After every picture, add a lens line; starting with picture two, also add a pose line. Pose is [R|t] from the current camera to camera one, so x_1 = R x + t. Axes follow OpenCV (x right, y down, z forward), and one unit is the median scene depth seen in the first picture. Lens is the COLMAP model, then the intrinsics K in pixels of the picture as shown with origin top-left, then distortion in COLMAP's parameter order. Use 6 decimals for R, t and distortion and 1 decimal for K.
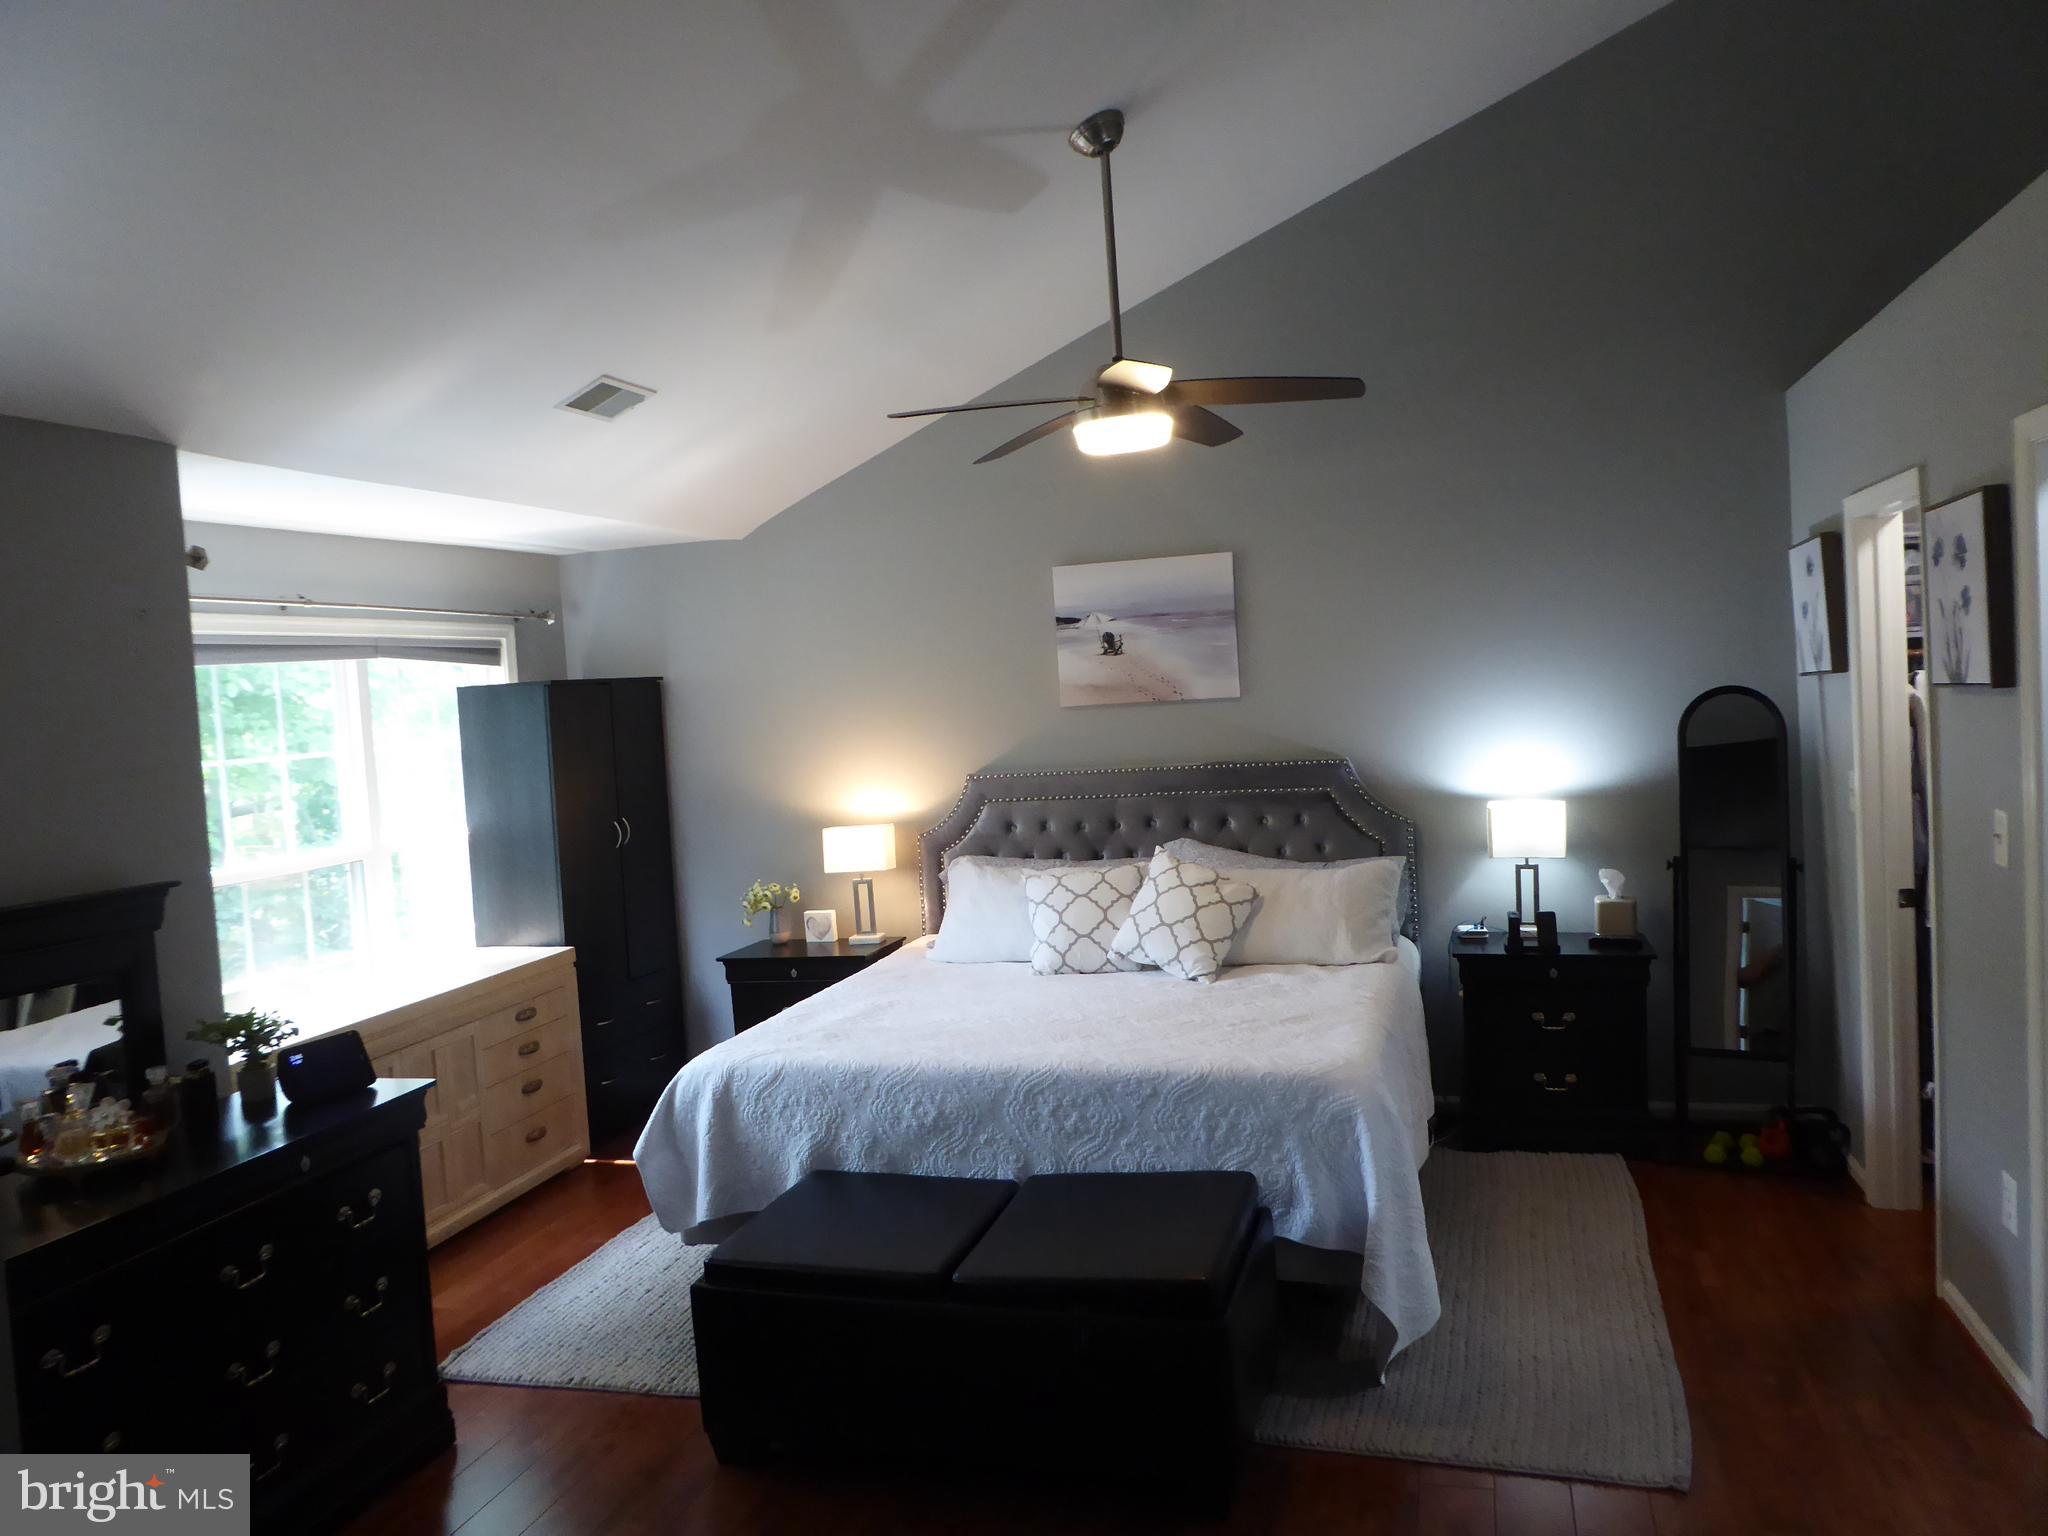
lens RADIAL K [[1486.5, 0, 1027.4], [0, 1486.5, 758.8], [0, 0, 1]] dist [-0.032266, -0.005577]
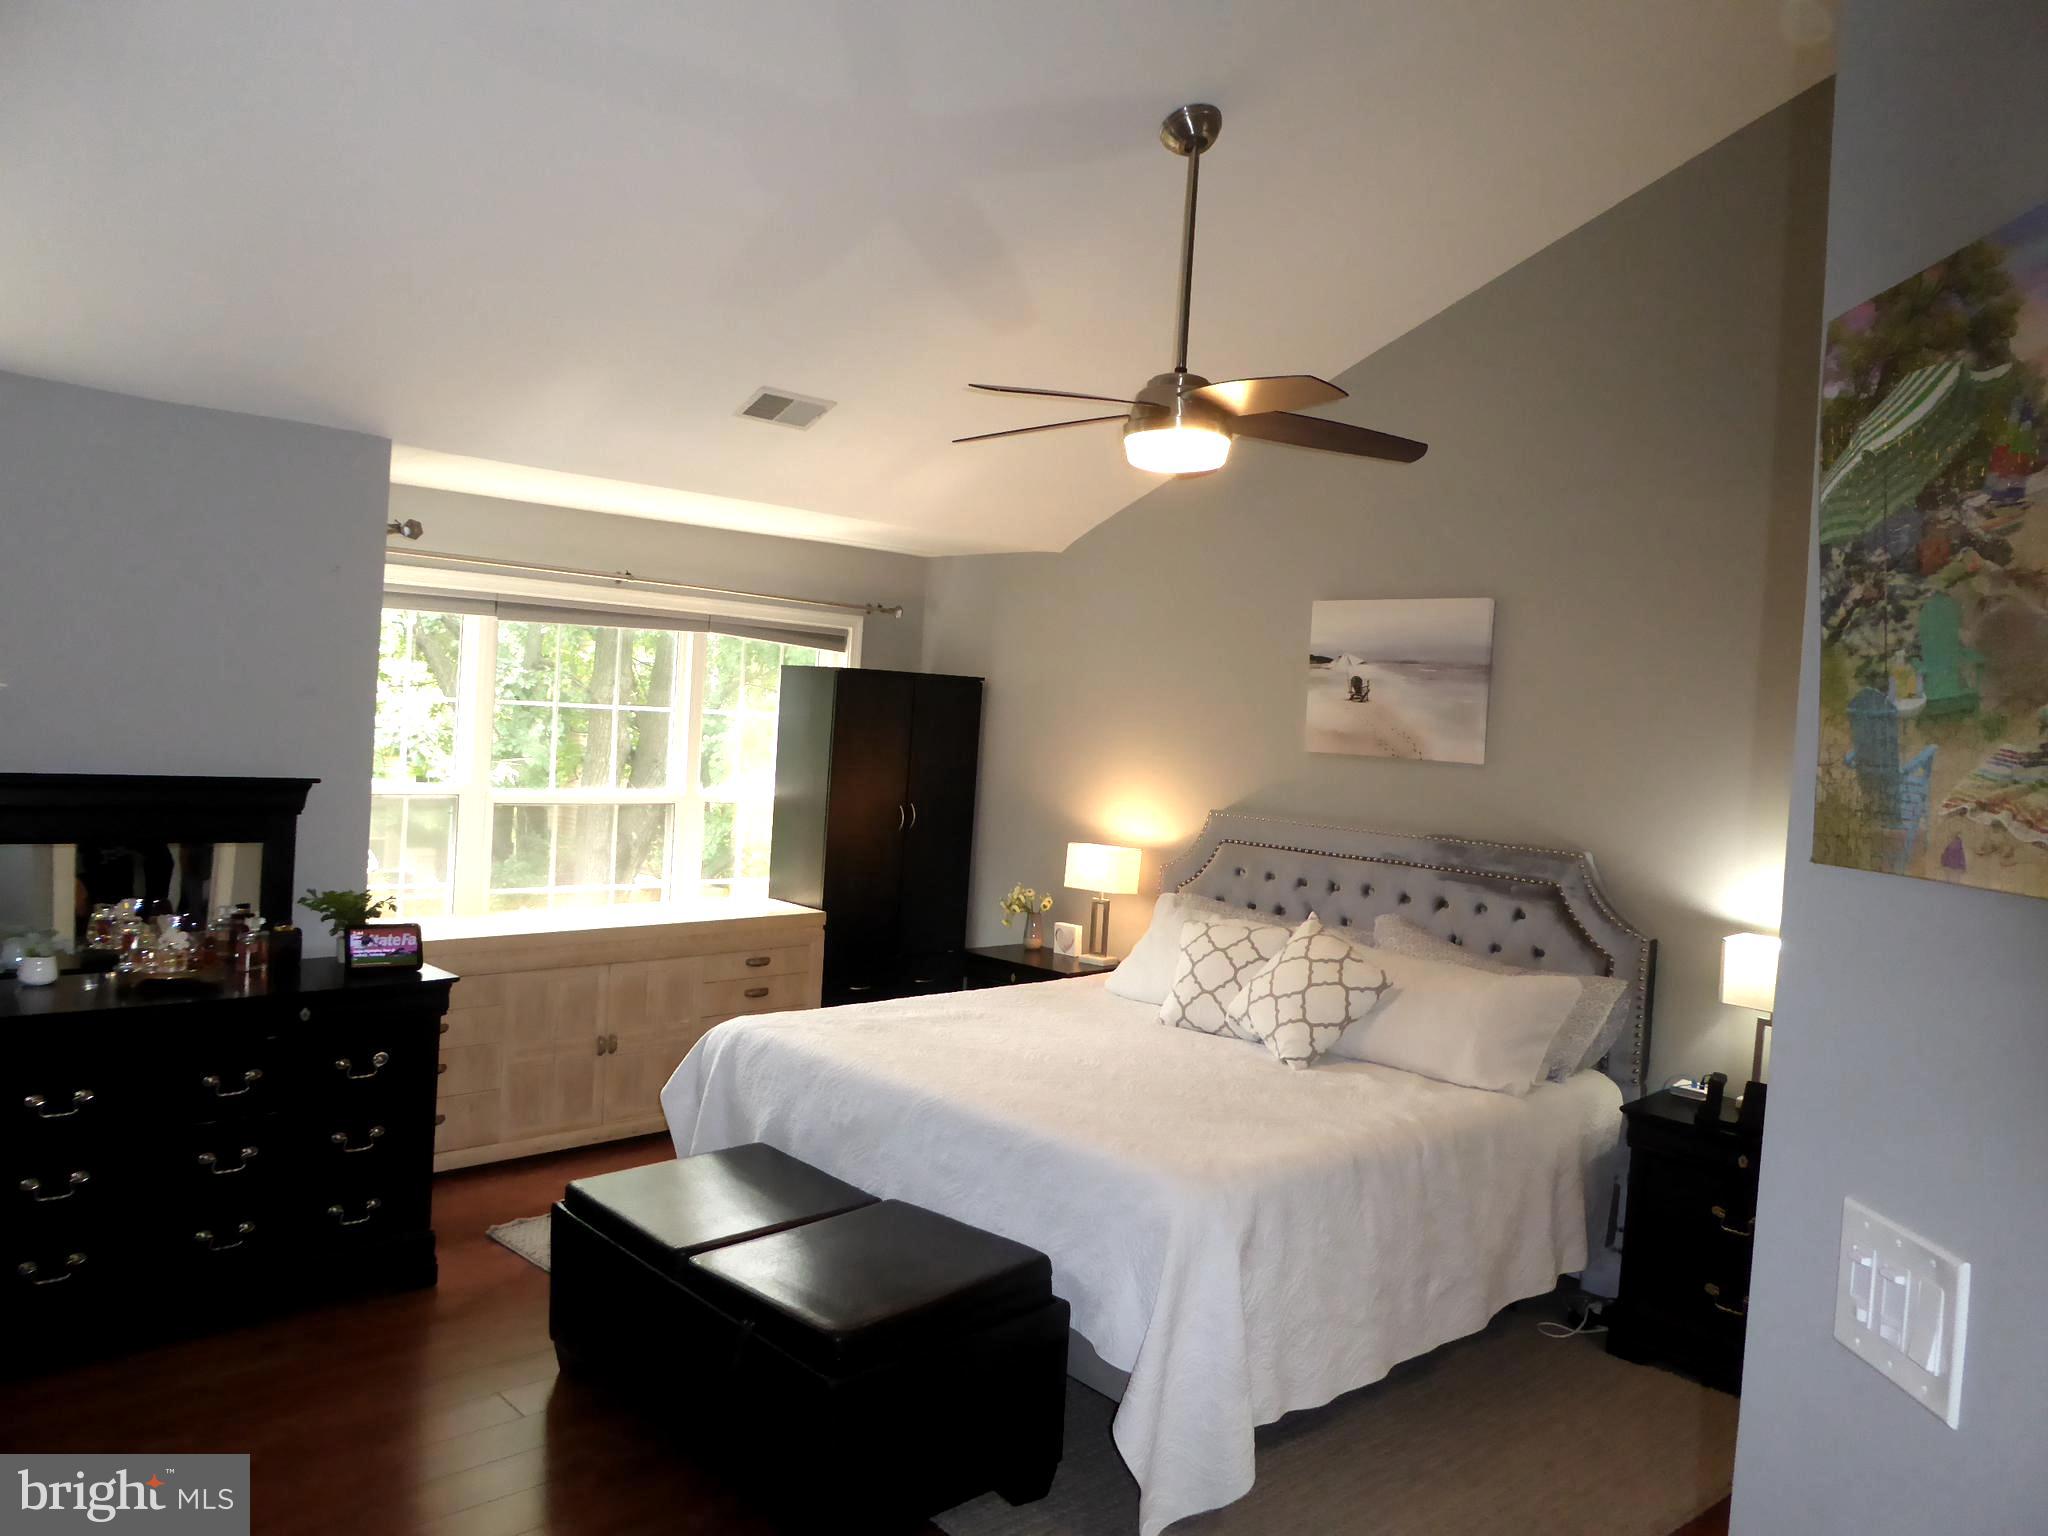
lens RADIAL K [[1486.5, 0, 1027.4], [0, 1486.5, 758.8], [0, 0, 1]] dist [-0.032266, -0.005577]
pose [[0.861976, 0.127687, -0.490605, 0.340585], [-0.136920, 0.990433, 0.017211, -0.023548], [0.488109, 0.052338, 0.871212, 0.113854]]
